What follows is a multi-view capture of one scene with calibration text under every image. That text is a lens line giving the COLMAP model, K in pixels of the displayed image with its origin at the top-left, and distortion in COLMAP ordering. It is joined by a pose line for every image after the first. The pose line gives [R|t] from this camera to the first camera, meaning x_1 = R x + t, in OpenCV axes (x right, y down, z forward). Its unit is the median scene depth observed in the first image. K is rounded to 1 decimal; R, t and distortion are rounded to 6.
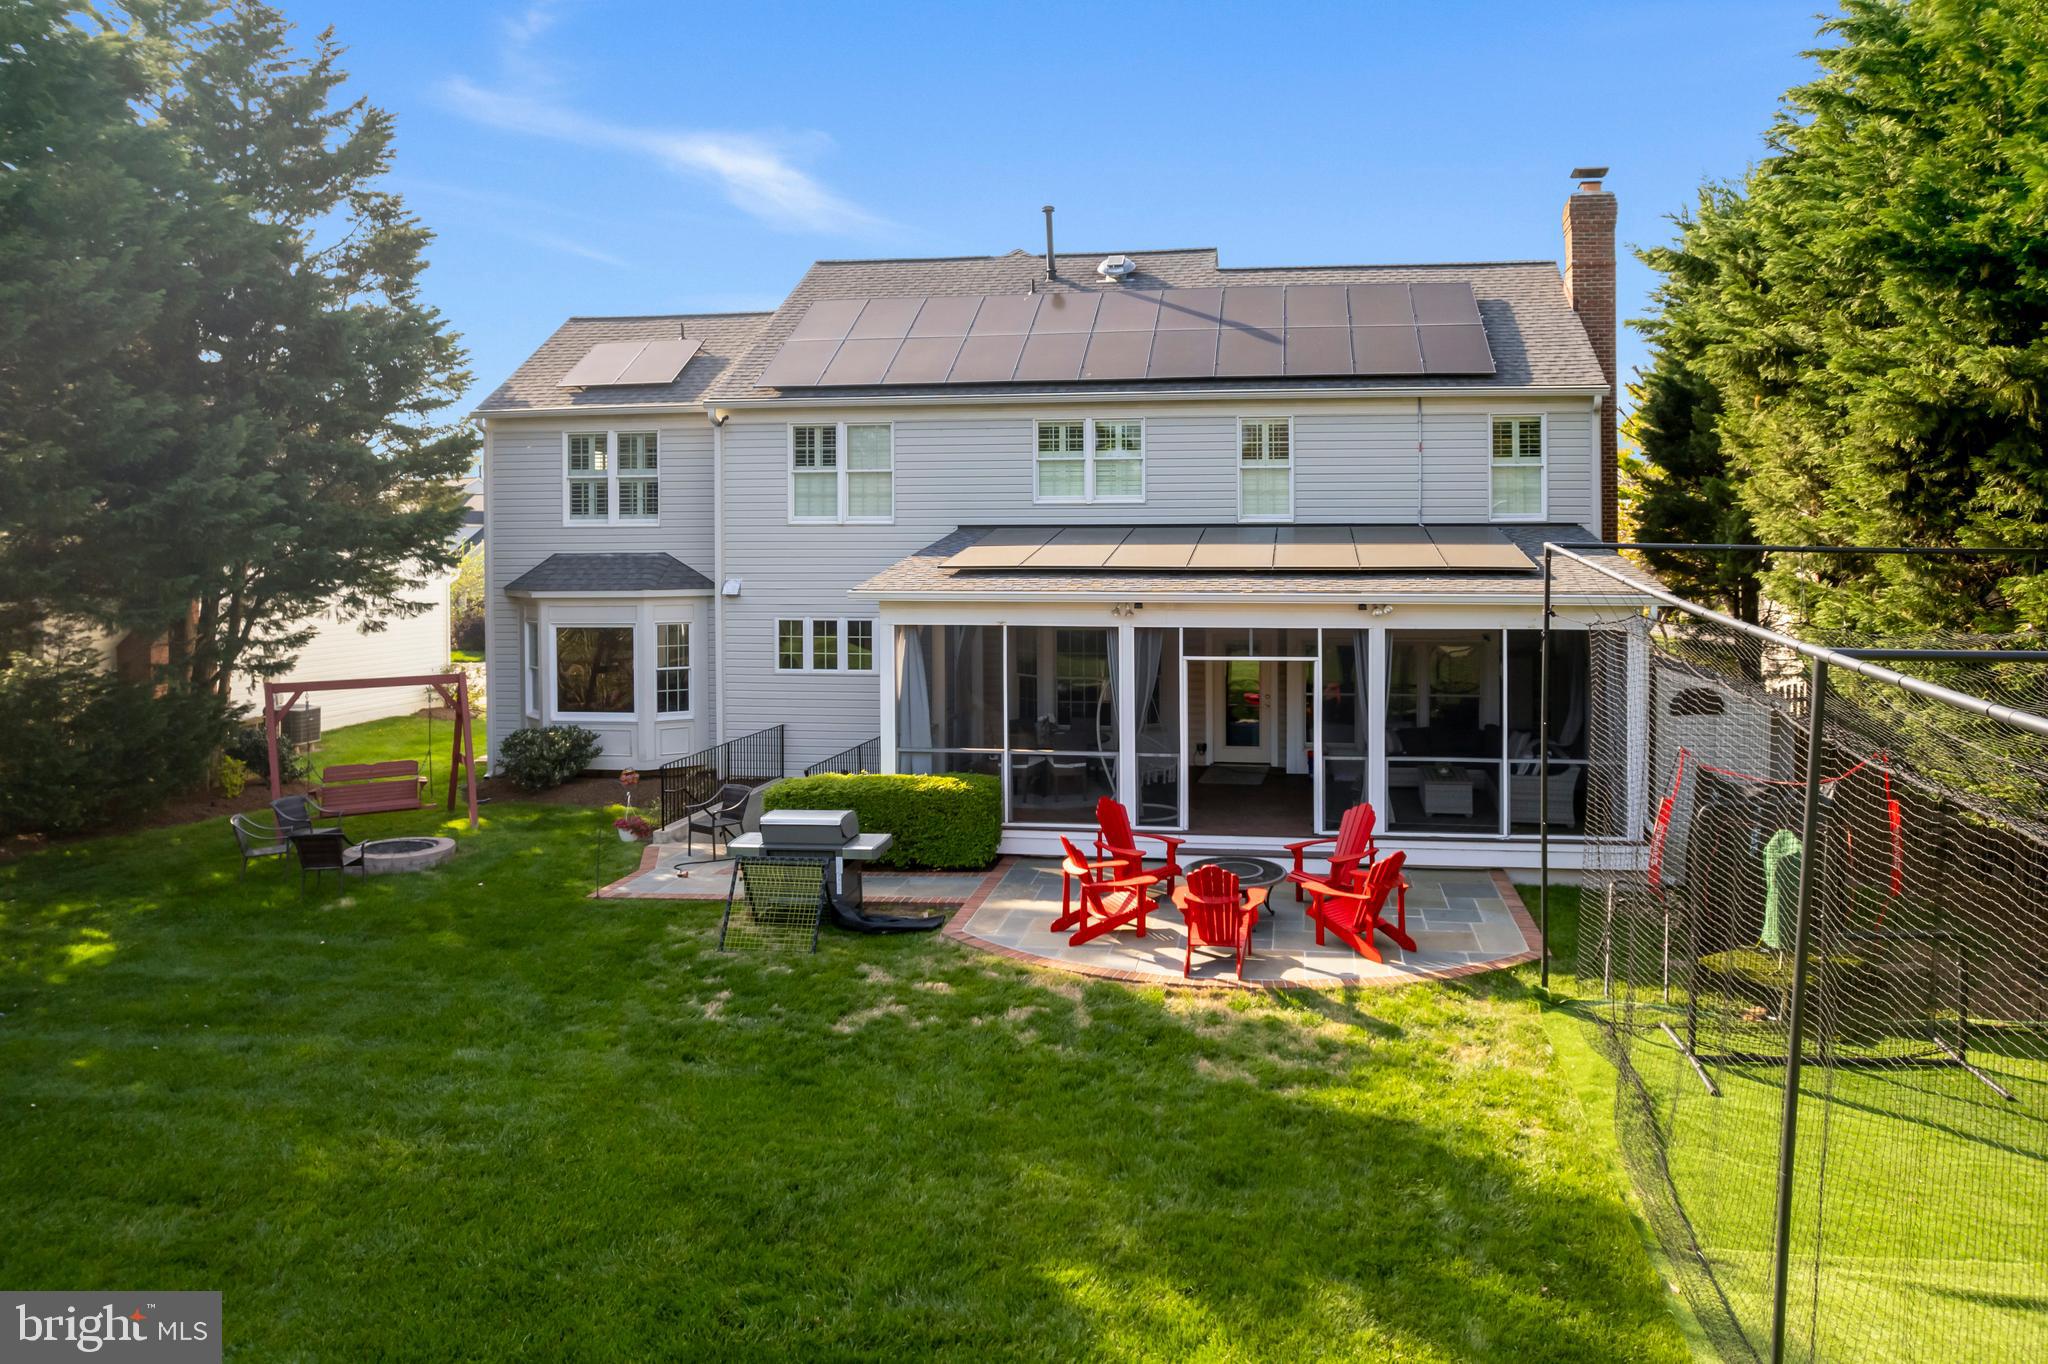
lens RADIAL K [[1343.9, 0, 1119.1], [0, 1343.9, 569.9], [0, 0, 1]] dist [-0.038903, -0.000042]
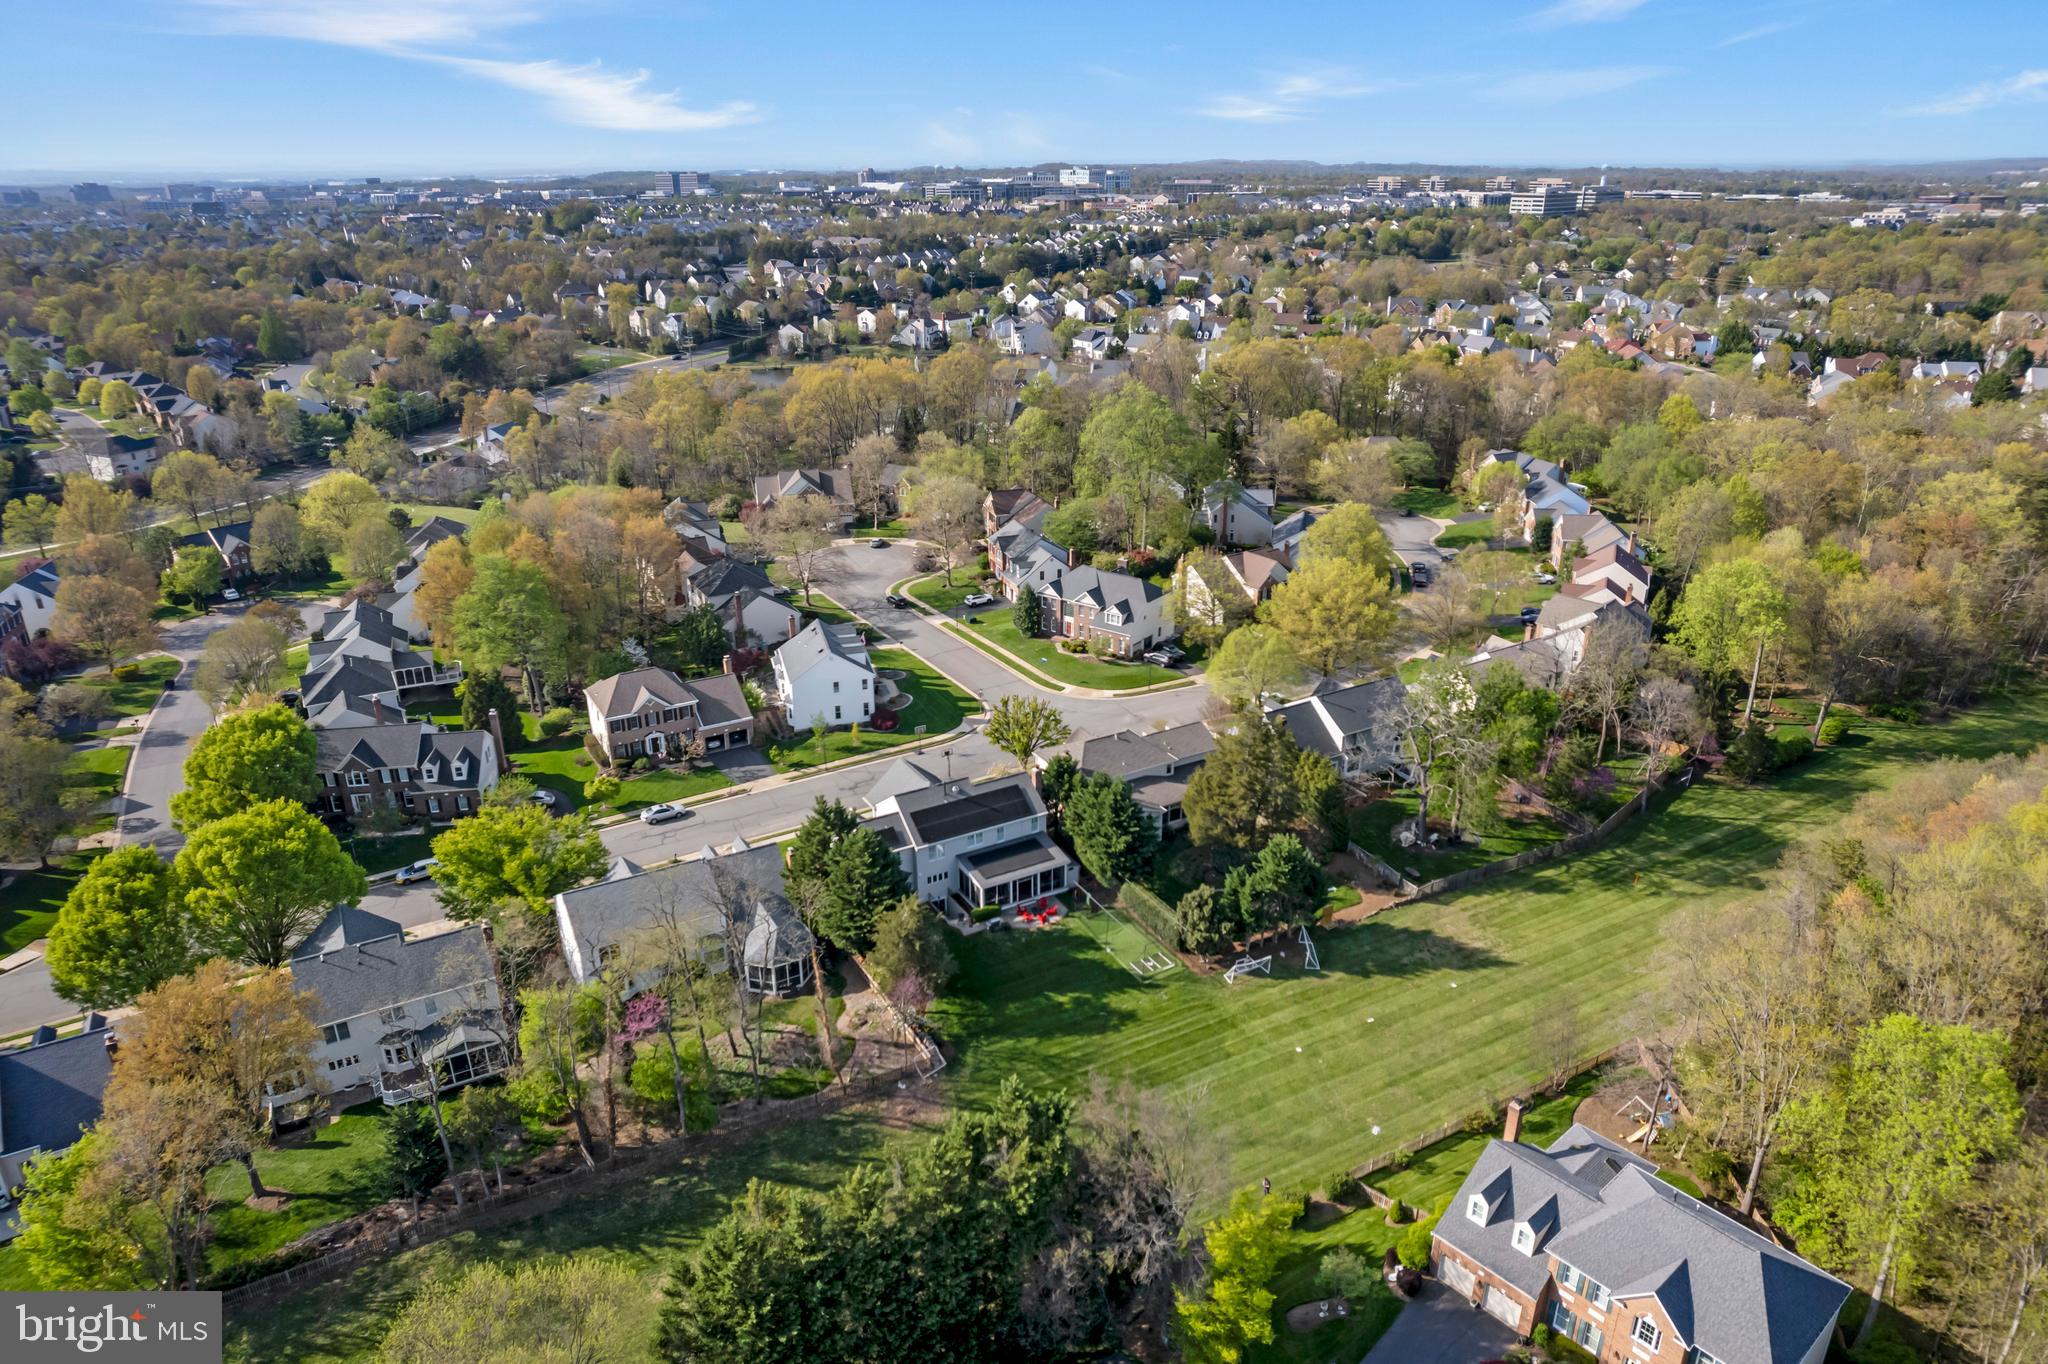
lens RADIAL K [[1307.7, 0, 1026.3], [0, 1307.7, 707.2], [0, 0, 1]] dist [-0.062452, 0.053085]
pose [[0.791161, -0.239581, 0.562730, -3.096815], [0.010568, 0.925301, 0.379086, -2.951235], [-0.611516, -0.293972, 0.734594, -3.378349]]
